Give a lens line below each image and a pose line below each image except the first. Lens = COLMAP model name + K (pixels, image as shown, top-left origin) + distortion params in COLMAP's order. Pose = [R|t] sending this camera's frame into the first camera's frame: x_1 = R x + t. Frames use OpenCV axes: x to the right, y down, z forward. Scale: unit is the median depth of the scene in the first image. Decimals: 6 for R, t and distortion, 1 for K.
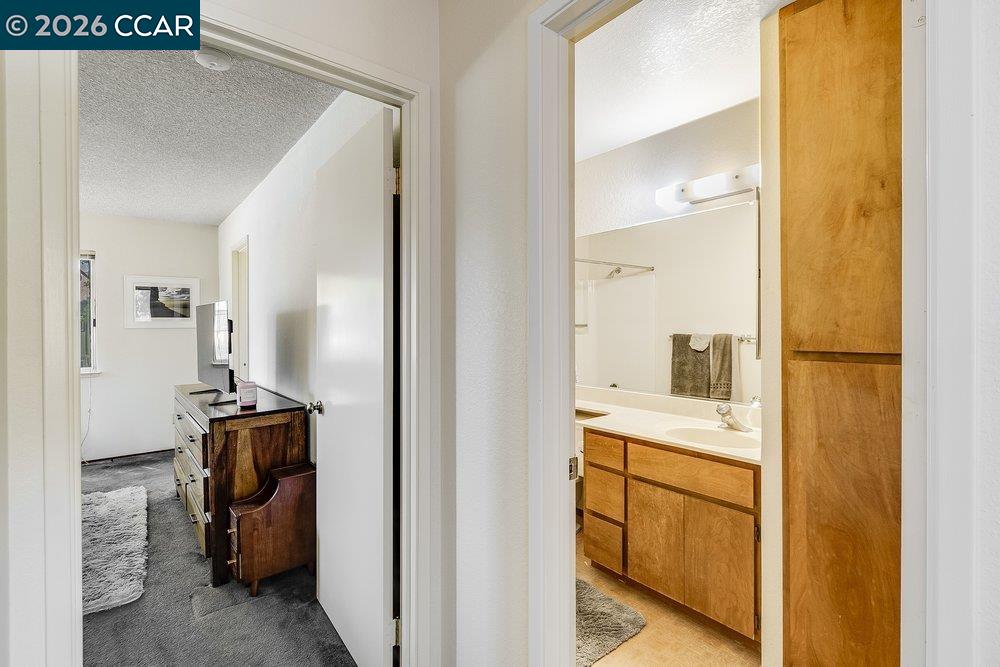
lens RADIAL K [[469.6, 0, 502.3], [0, 469.6, 322.5], [0, 0, 1]] dist [-0.001513, -0.001572]
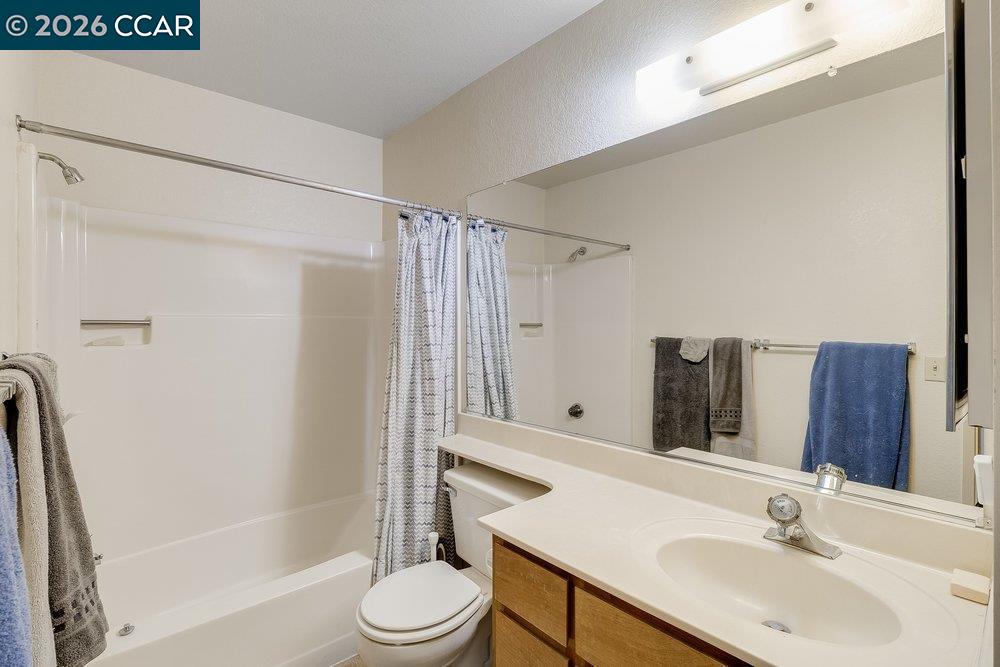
lens RADIAL K [[469.6, 0, 502.3], [0, 469.6, 322.5], [0, 0, 1]] dist [-0.001513, -0.001572]
pose [[0.998679, 0.003693, 0.051259, 0.100743], [-0.003730, 0.999993, 0.000613, 0.002369], [-0.051257, -0.000803, 0.998685, 0.322515]]
